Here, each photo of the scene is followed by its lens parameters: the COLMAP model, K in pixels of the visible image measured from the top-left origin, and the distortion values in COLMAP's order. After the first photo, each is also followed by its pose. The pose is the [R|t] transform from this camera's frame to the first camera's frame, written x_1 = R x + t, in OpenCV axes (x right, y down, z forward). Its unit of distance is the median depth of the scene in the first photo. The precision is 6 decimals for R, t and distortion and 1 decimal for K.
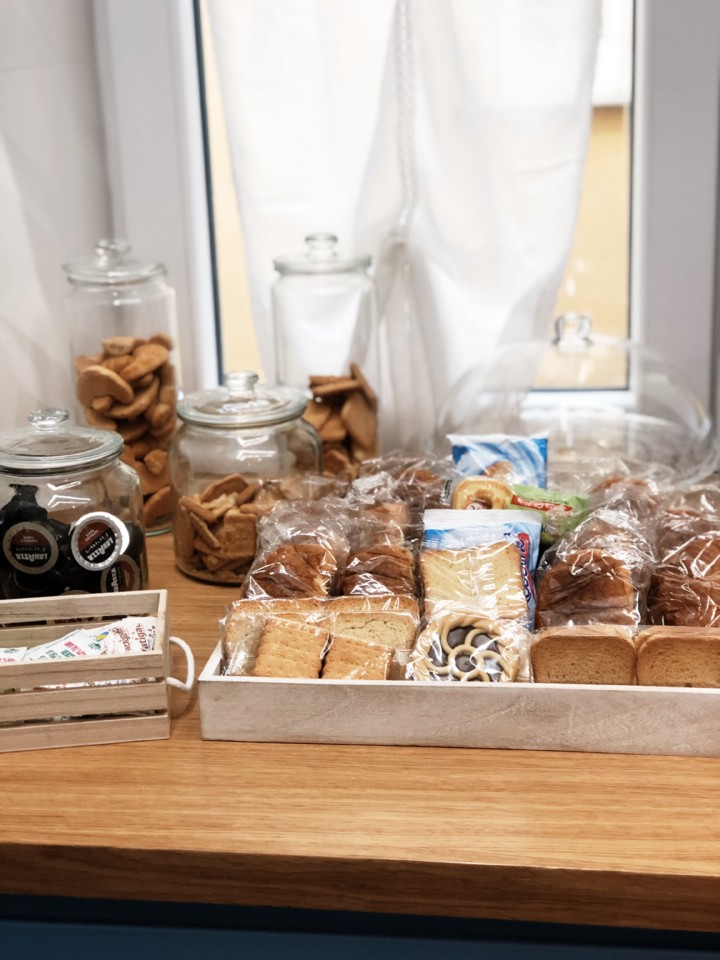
lens RADIAL K [[1578.3, 0, 360.2], [0, 1578.3, 480.7], [0, 0, 1]] dist [0.127724, 0.000000]
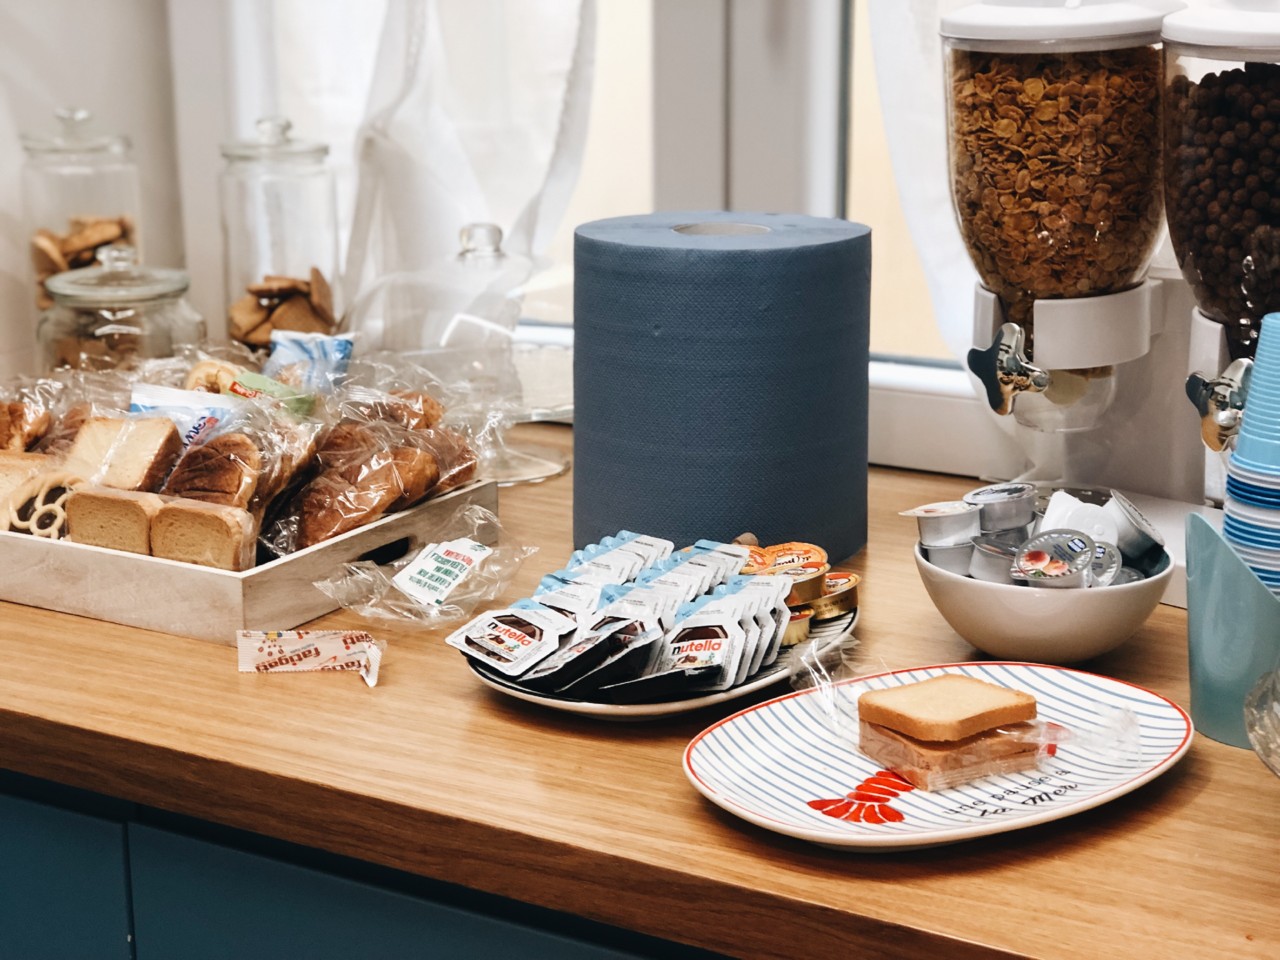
lens RADIAL K [[2104.4, 0, 639.5], [0, 2104.4, 479.4], [0, 0, 1]] dist [0.127724, 0.000000]
pose [[0.913455, 0.118449, -0.389320, 0.924877], [-0.139882, 0.989798, -0.027059, 0.076359], [0.382143, 0.079176, 0.920705, -0.059333]]
